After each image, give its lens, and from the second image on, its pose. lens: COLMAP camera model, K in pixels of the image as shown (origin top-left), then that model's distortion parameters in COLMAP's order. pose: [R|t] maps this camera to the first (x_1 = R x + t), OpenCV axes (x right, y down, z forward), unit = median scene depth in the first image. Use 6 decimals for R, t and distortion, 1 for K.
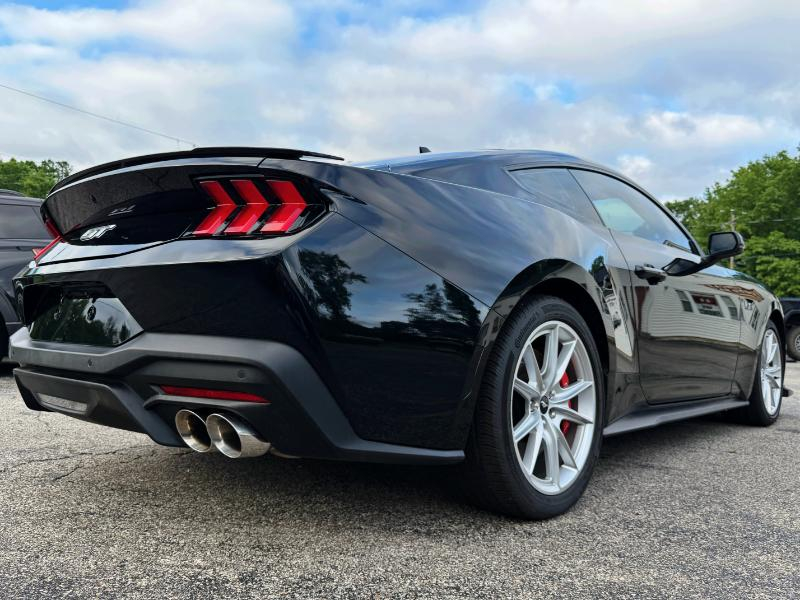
lens RADIAL K [[754.9, 0, 401.0], [0, 754.9, 297.5], [0, 0, 1]] dist [0.141446, -0.289597]
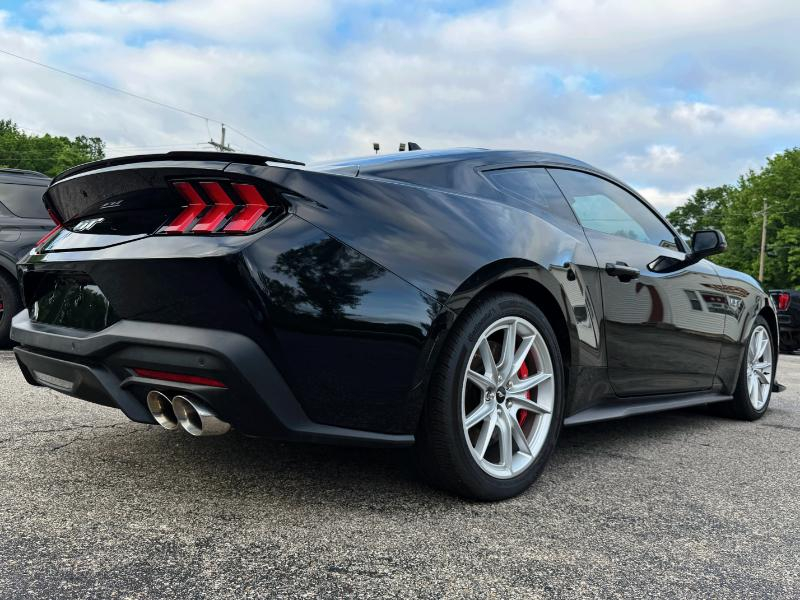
lens RADIAL K [[760.5, 0, 399.0], [0, 760.5, 299.8], [0, 0, 1]] dist [0.161139, -0.347271]
pose [[0.998652, 0.025121, -0.045427, 0.093287], [-0.023817, 0.999295, 0.029021, -0.020103], [0.046124, -0.027900, 0.998546, -0.074028]]
